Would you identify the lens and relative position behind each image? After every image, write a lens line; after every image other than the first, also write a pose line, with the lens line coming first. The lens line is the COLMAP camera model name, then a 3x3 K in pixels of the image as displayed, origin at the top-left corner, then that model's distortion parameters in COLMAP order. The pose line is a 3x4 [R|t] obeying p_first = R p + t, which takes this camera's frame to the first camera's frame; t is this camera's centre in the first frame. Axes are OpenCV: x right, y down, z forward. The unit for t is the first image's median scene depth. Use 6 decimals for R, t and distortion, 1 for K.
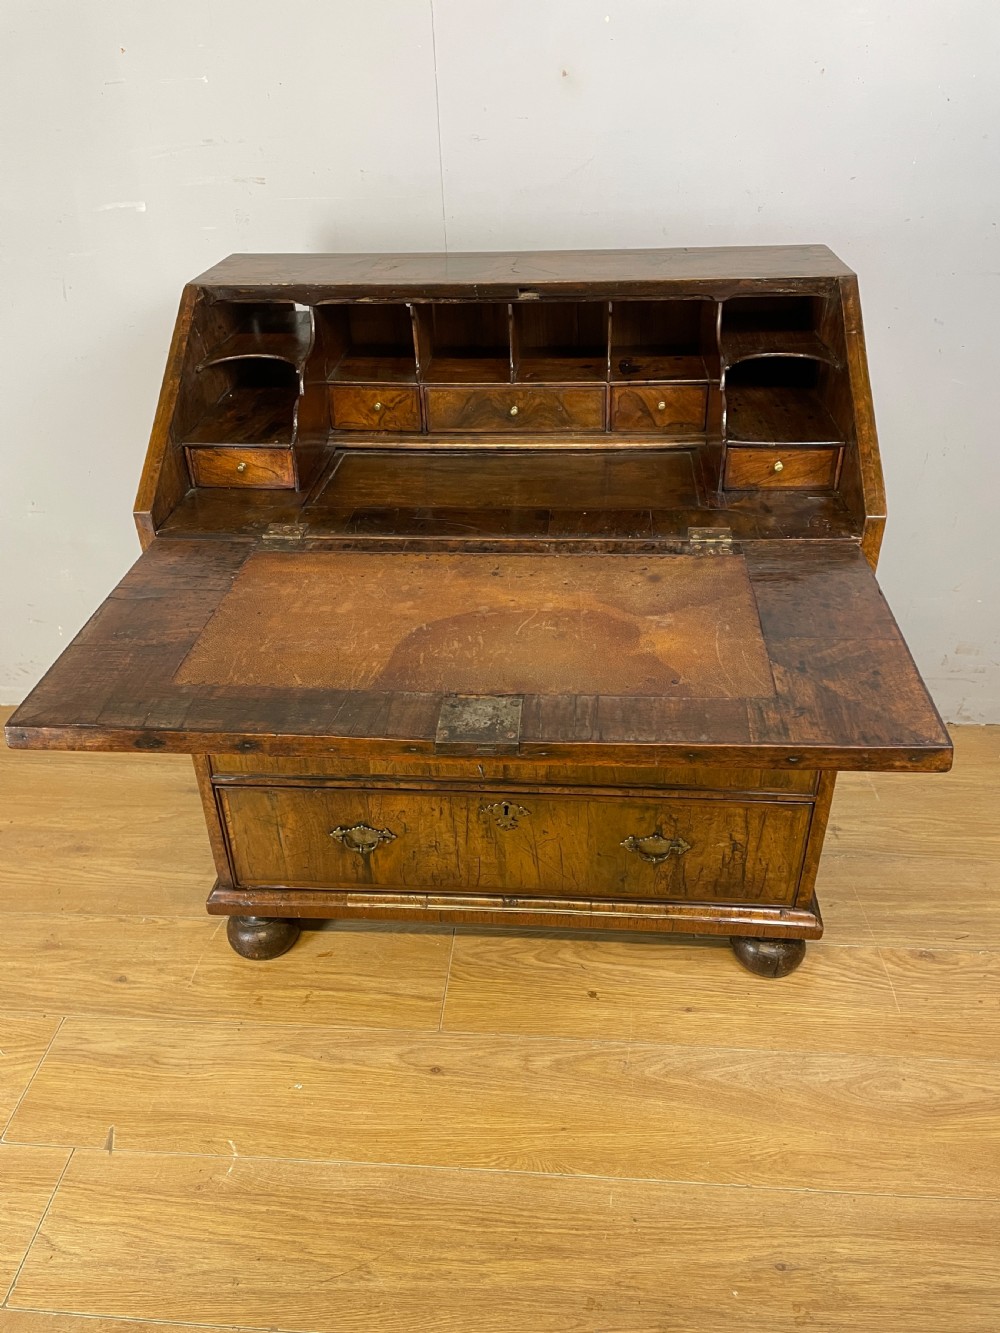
lens RADIAL K [[1007.6, 0, 495.8], [0, 1007.6, 661.9], [0, 0, 1]] dist [0.094533, -0.119640]
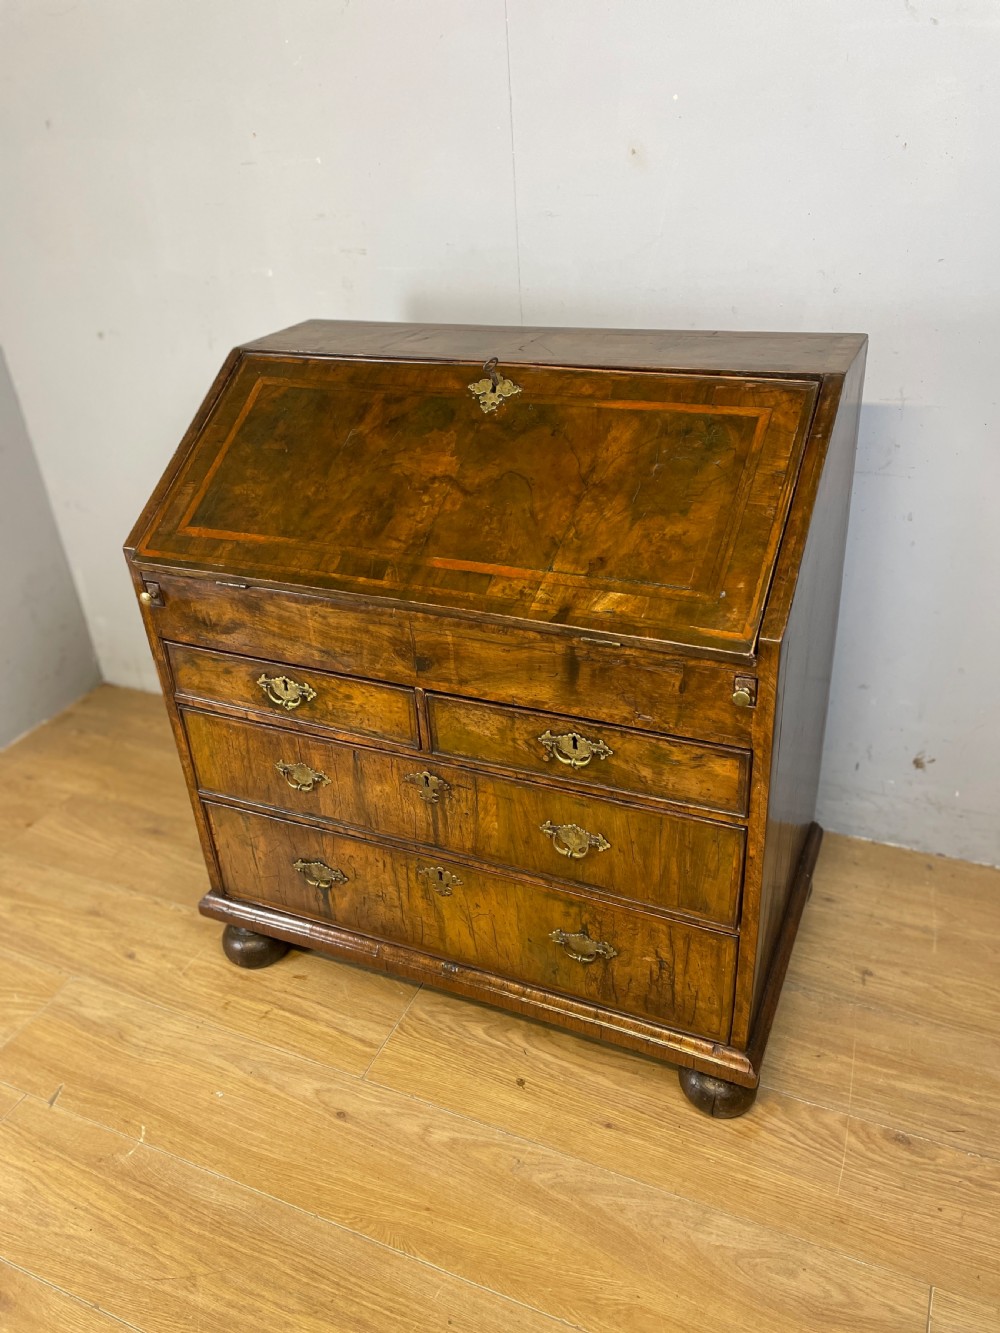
lens RADIAL K [[1007.6, 0, 500.0], [0, 1007.6, 660.5], [0, 0, 1]] dist [0.094533, -0.119640]
pose [[0.942160, 0.139622, -0.304698, 0.341117], [-0.149529, 0.988714, -0.009303, -0.063612], [0.299960, 0.054326, 0.952404, 0.049062]]
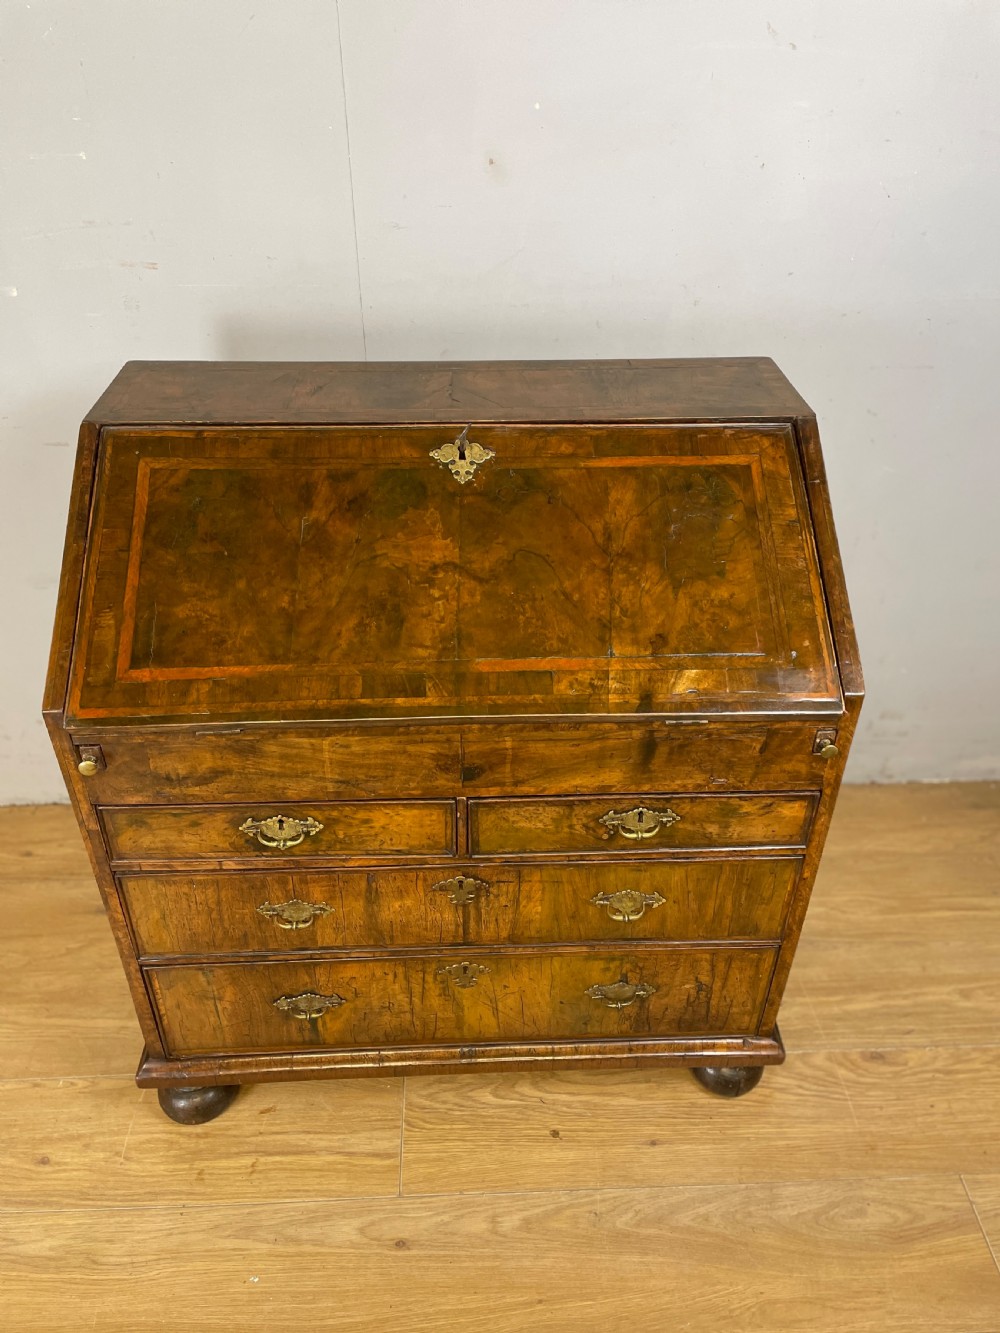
lens RADIAL K [[1007.6, 0, 500.2], [0, 1007.6, 659.2], [0, 0, 1]] dist [0.094533, -0.119640]
pose [[0.991688, -0.042328, 0.121505, -0.060073], [0.035689, 0.997775, 0.056307, -0.193941], [-0.123618, -0.051502, 0.990992, 0.071338]]
